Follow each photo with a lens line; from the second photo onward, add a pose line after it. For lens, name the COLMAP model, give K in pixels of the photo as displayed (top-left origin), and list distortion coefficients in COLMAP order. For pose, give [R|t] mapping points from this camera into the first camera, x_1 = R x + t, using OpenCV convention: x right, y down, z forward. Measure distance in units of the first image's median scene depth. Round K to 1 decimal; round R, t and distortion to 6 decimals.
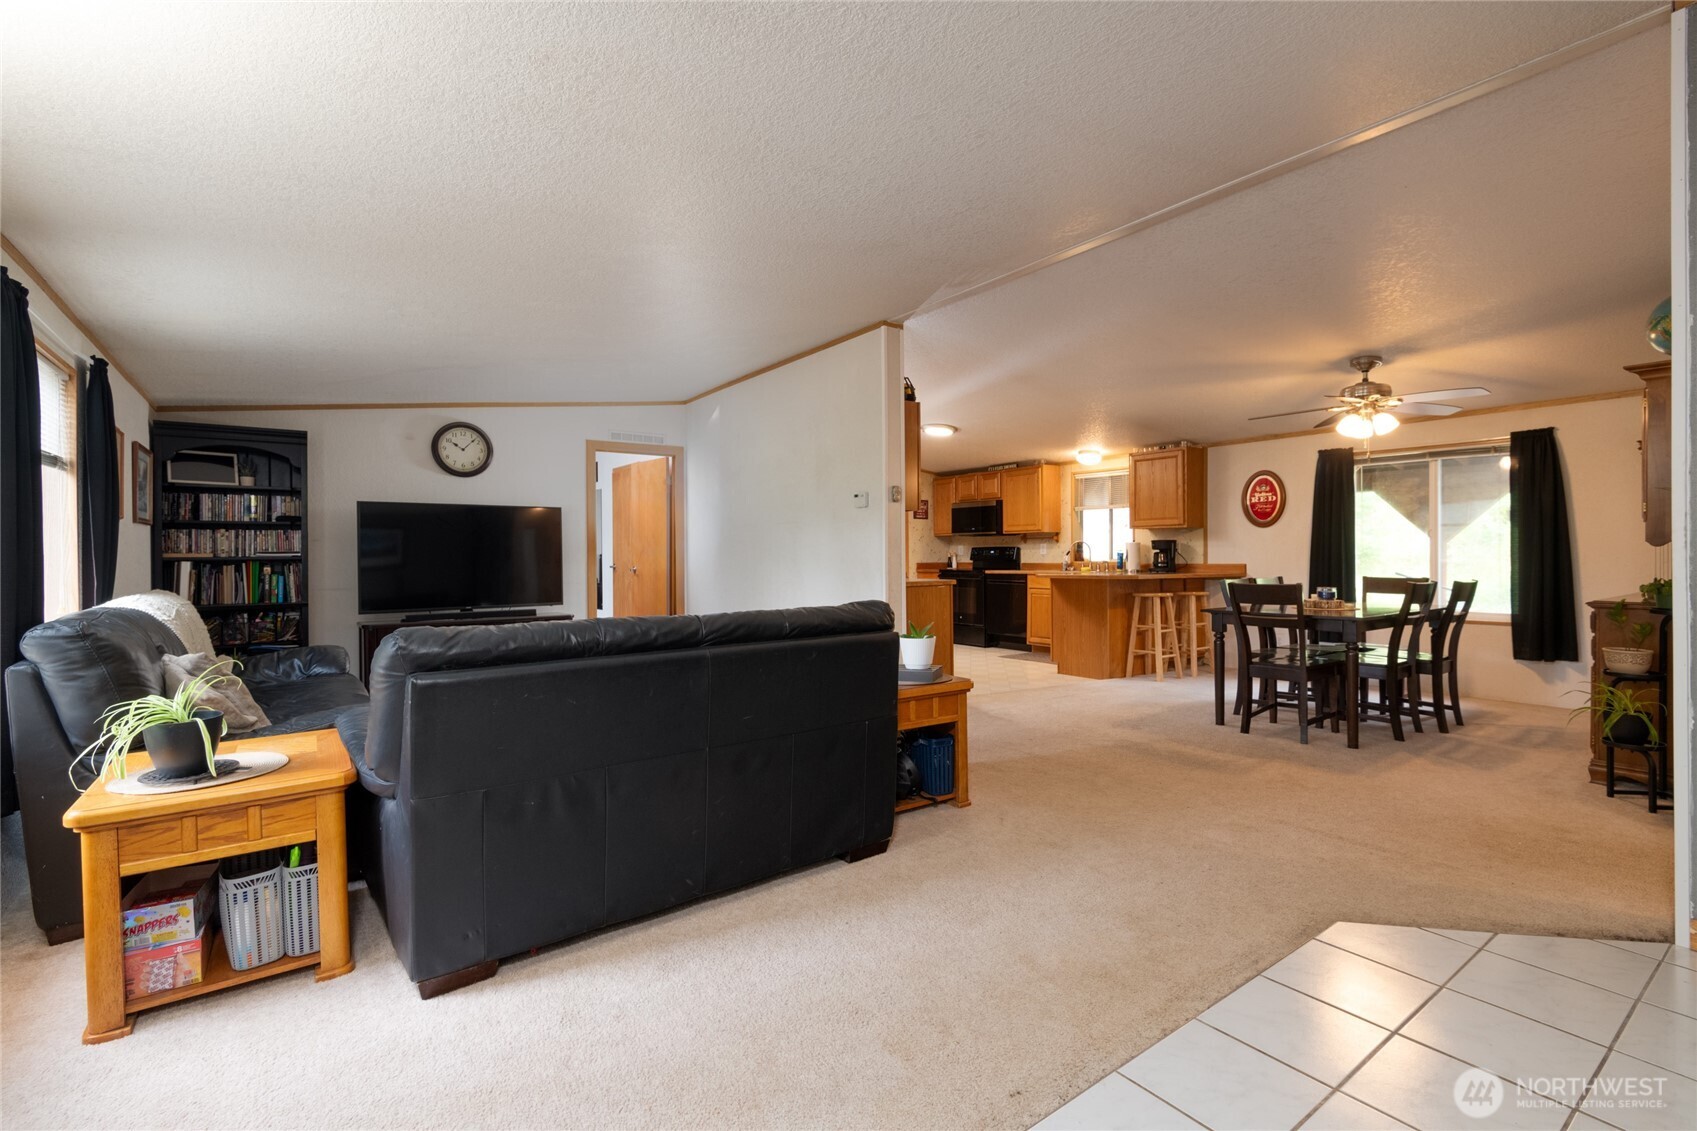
lens RADIAL K [[763.0, 0, 854.6], [0, 763.0, 559.5], [0, 0, 1]] dist [0.041689, -0.029060]
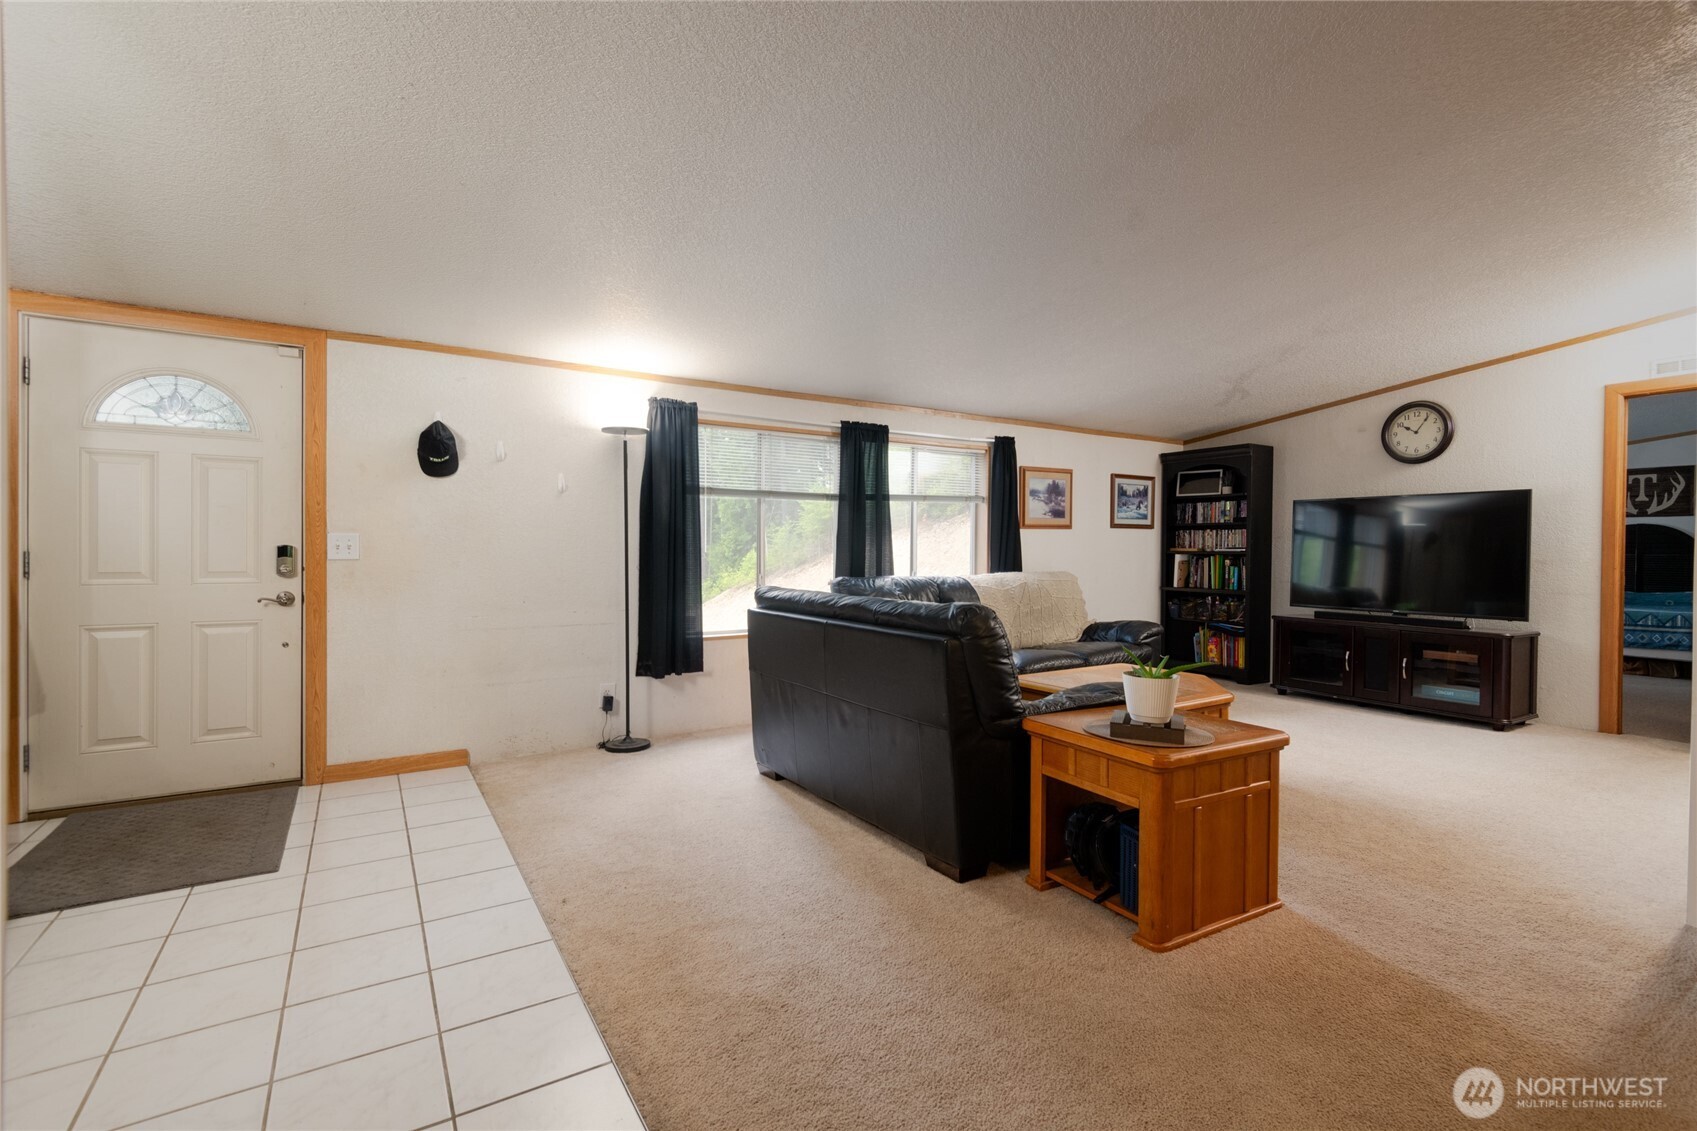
lens RADIAL K [[773.8, 0, 848.5], [0, 773.8, 565.5], [0, 0, 1]] dist [0.000512, 0.000012]
pose [[-0.077977, 0.027405, -0.996578, 0.406519], [-0.017627, 0.999428, 0.028862, -0.004771], [0.996799, 0.019817, -0.077449, 0.406066]]
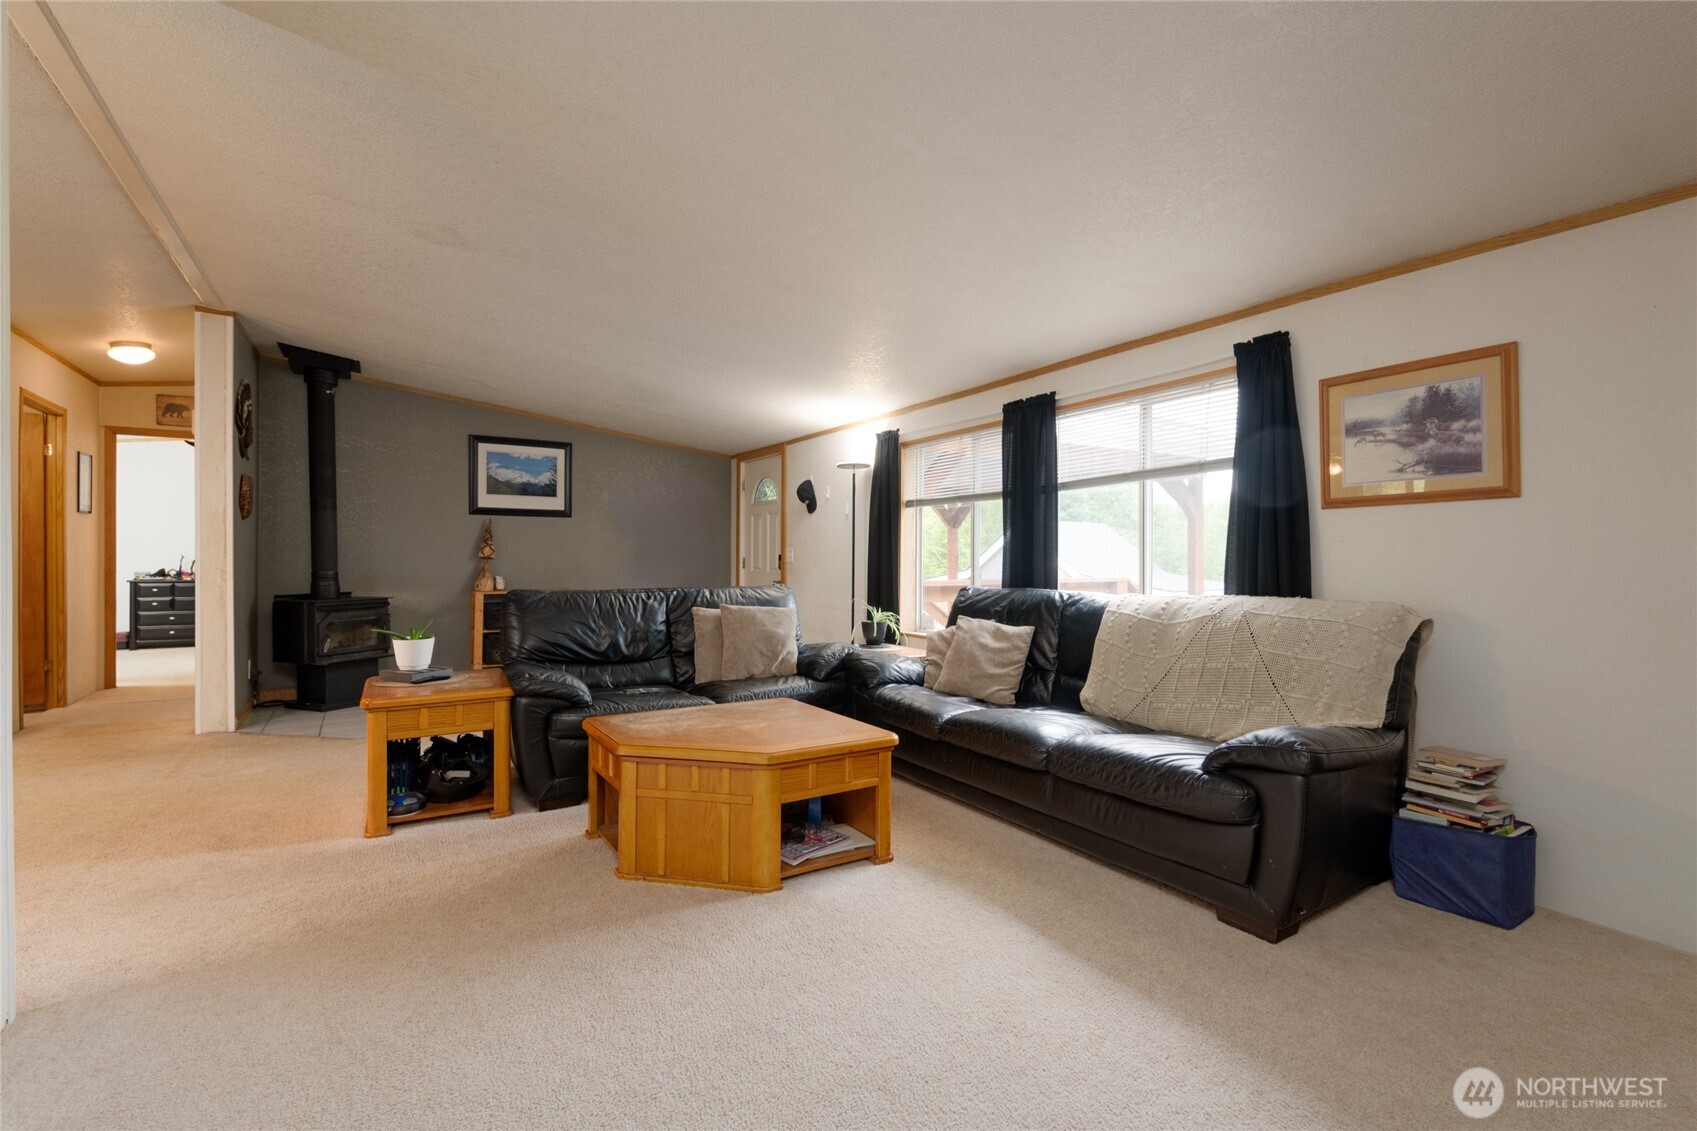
lens RADIAL K [[760.0, 0, 861.6], [0, 760.0, 557.0], [0, 0, 1]] dist [0.031385, -0.020802]
pose [[-0.997577, 0.007743, 0.069133, -0.291123], [0.008555, 0.999898, 0.011462, -0.005339], [-0.069037, 0.012026, -0.997542, 0.997003]]
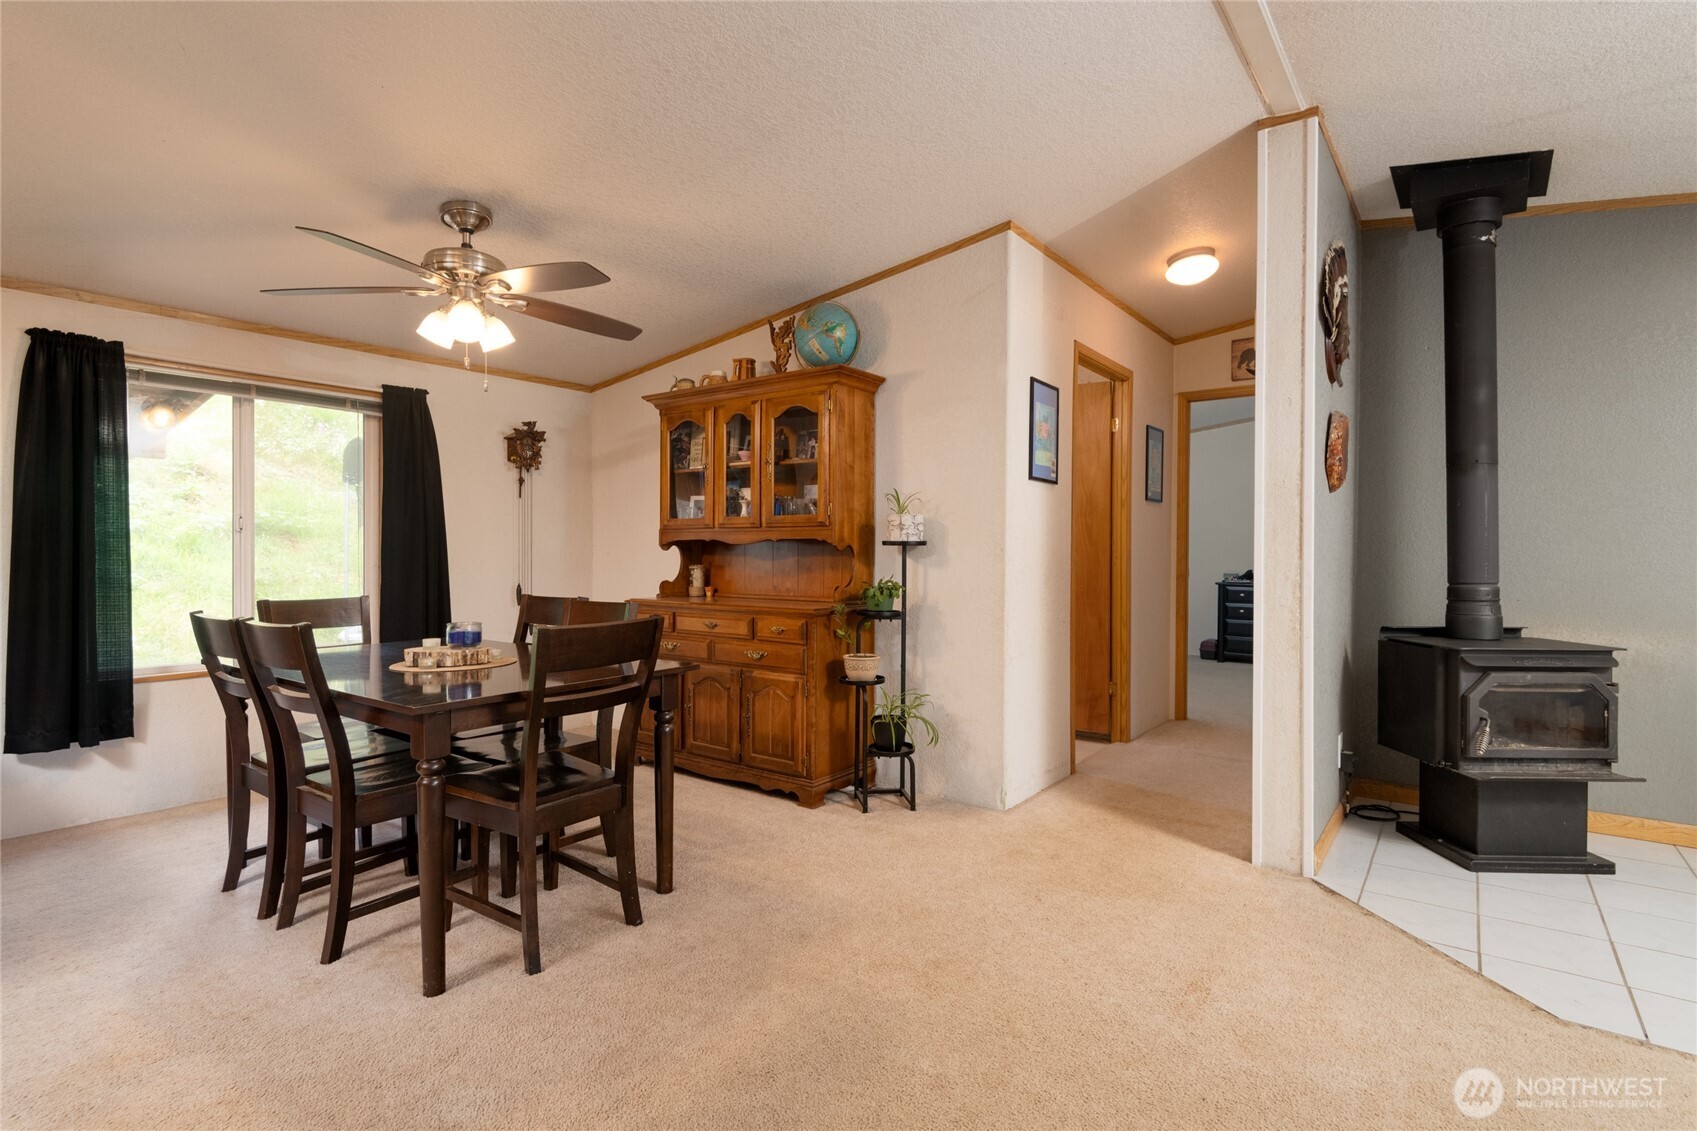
lens RADIAL K [[820.4, 0, 847.8], [0, 820.4, 557.7], [0, 0, 1]] dist [0.011929, -0.000679]
pose [[-0.281235, 0.000332, 0.959639, 0.007278], [0.007203, 0.999973, 0.001765, -0.004607], [-0.959612, 0.007408, -0.281229, 0.667377]]
